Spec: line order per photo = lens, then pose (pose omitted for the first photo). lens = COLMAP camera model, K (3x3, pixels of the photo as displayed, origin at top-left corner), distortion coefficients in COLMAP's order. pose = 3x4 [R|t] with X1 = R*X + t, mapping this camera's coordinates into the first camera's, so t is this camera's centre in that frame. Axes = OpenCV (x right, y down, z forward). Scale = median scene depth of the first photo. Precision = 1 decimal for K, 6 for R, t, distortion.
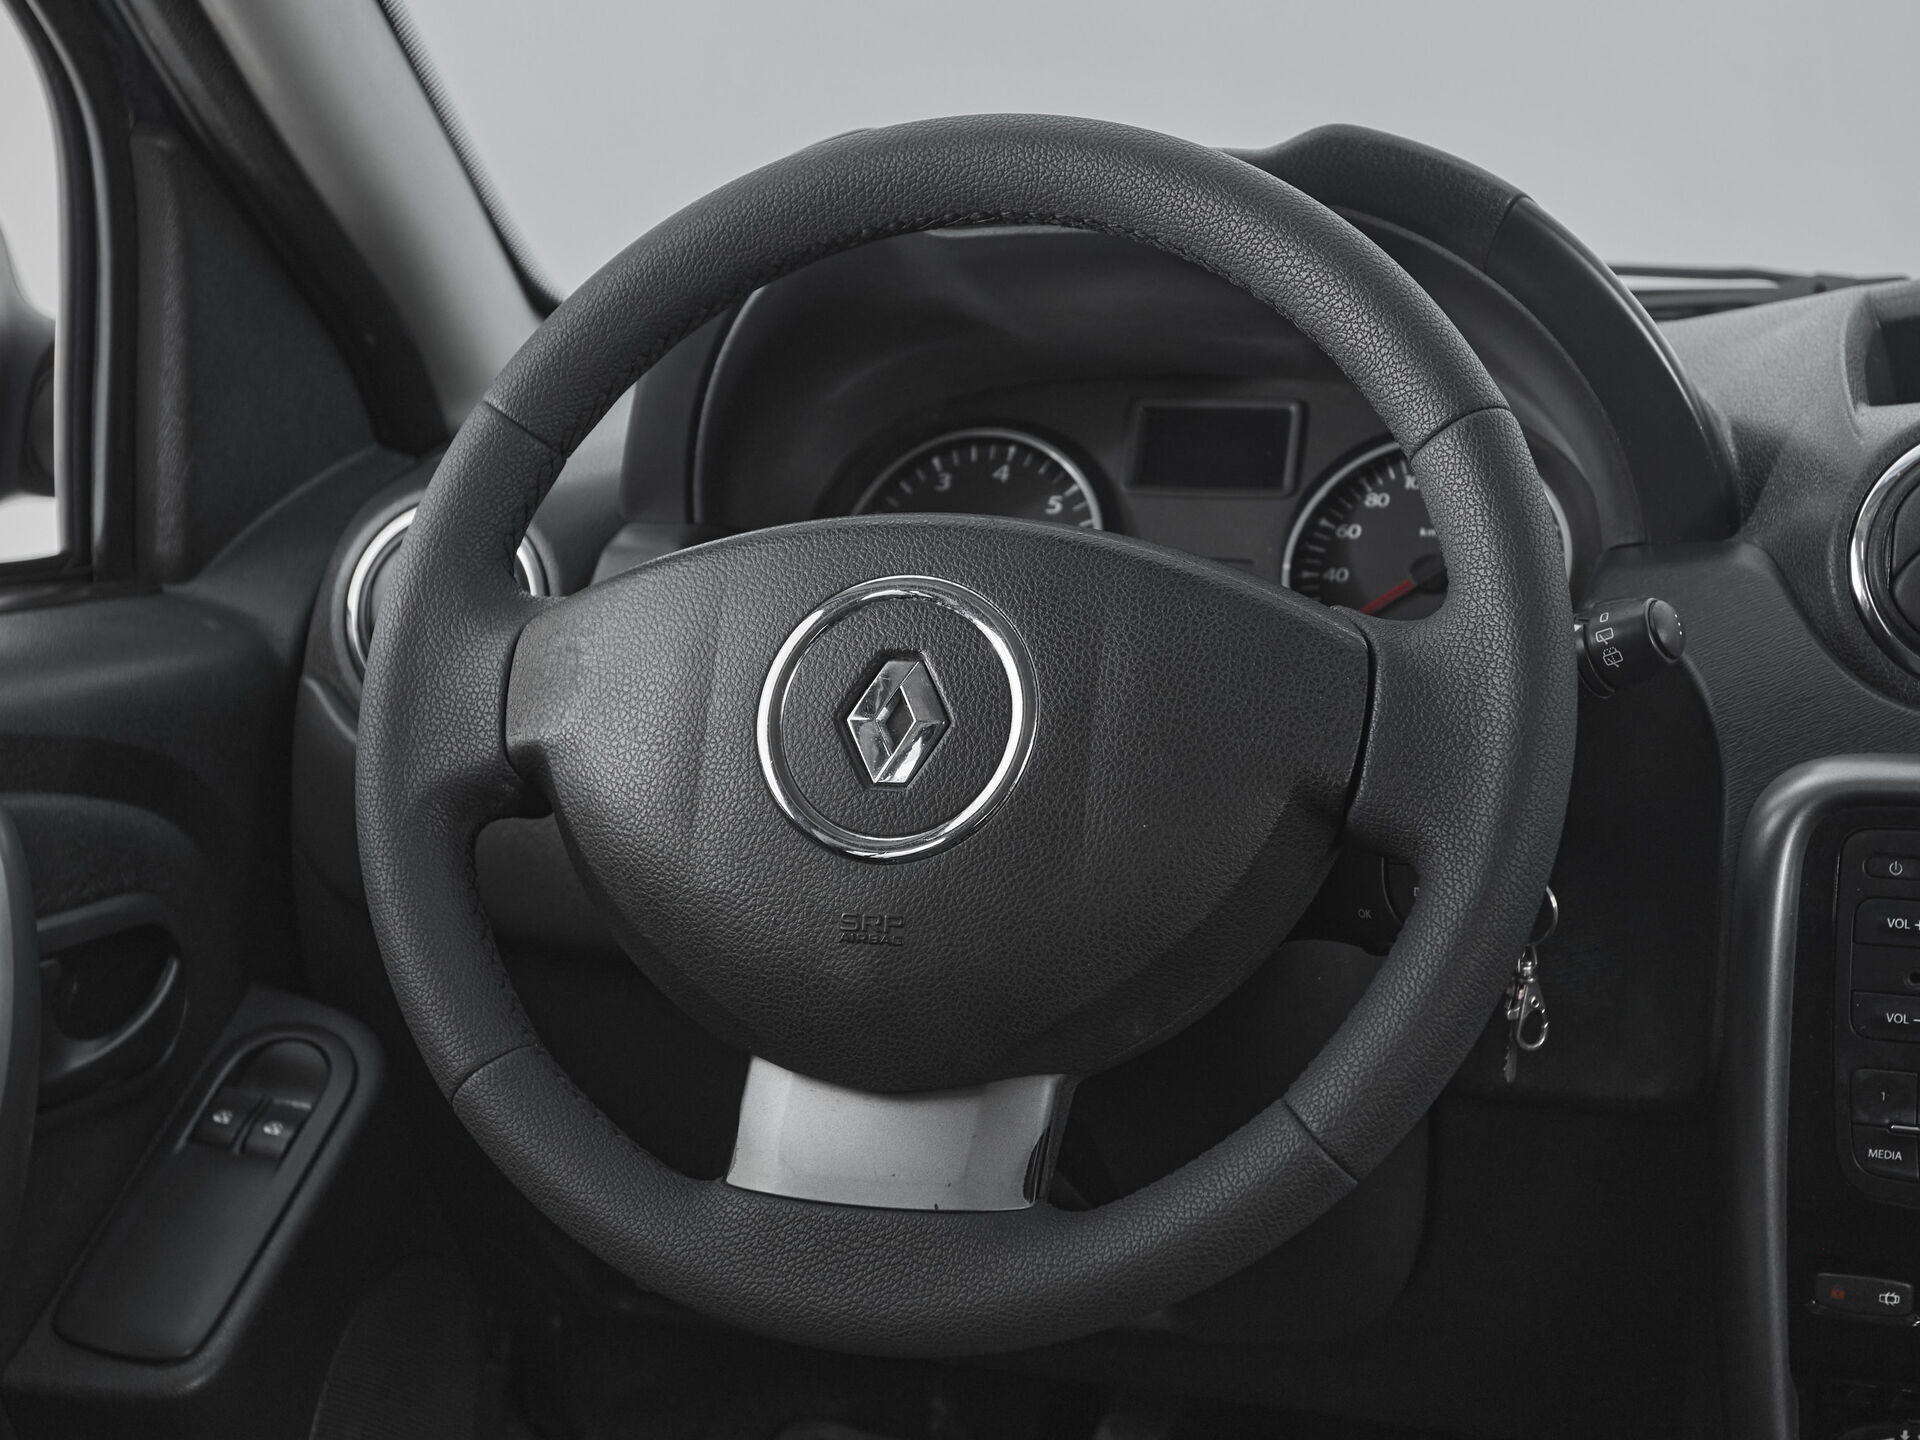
lens RADIAL K [[3361.4, 0, 990.3], [0, 3361.4, 766.3], [0, 0, 1]] dist [0.010313, 0.103570]
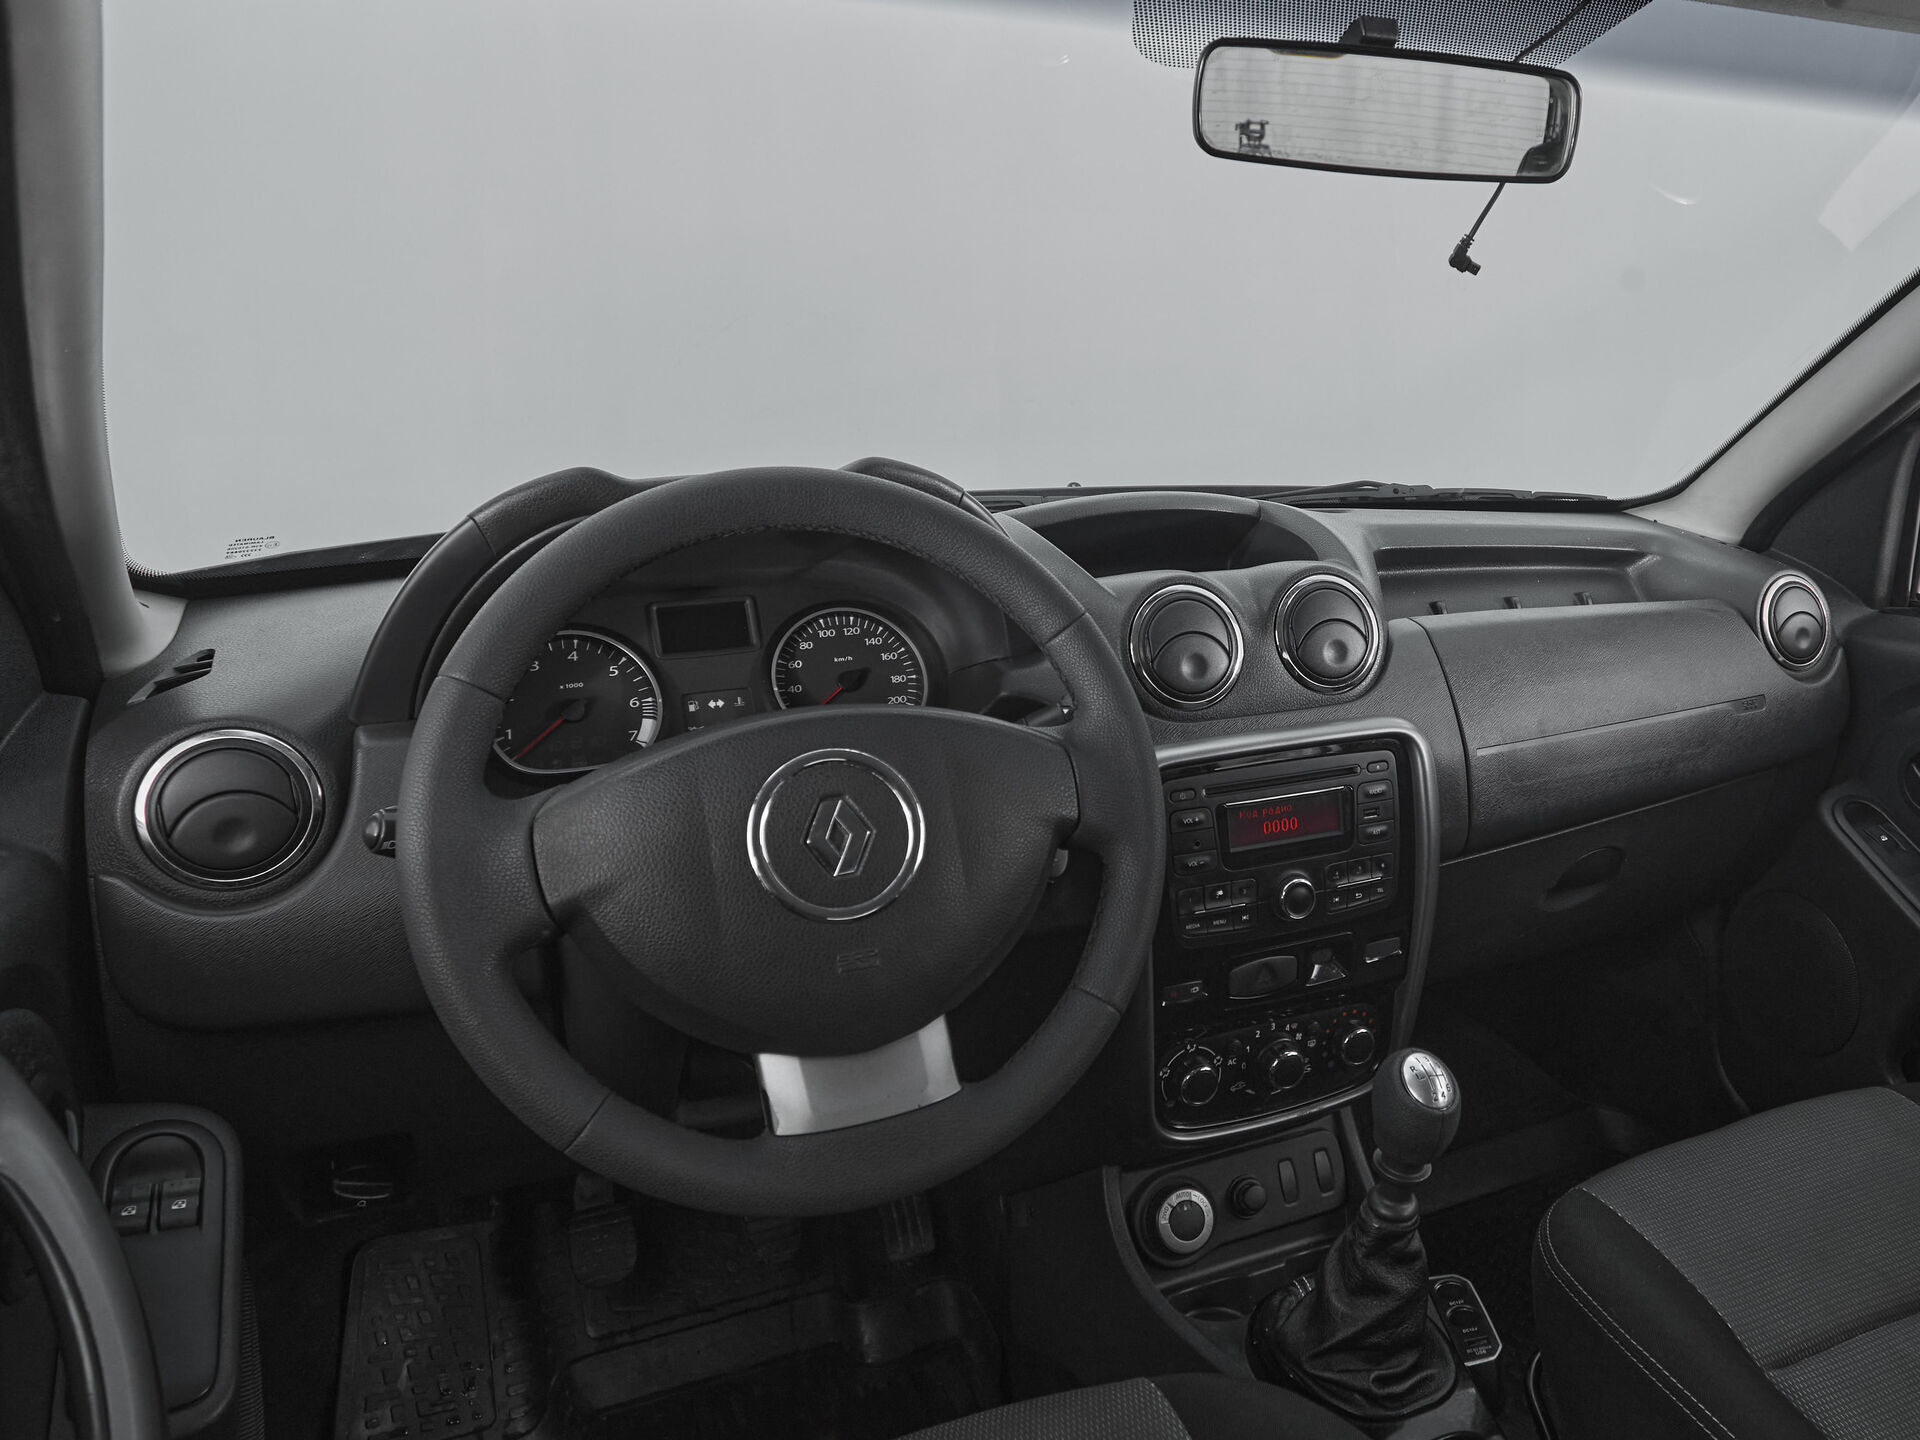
lens RADIAL K [[1524.8, 0, 1231.5], [0, 1524.8, 695.0], [0, 0, 1]] dist [-0.002398, 0.000526]
pose [[0.678750, -0.154673, 0.717896, -0.397393], [0.129126, 0.987474, 0.090670, -0.117016], [-0.722928, 0.031157, 0.690221, 0.298752]]
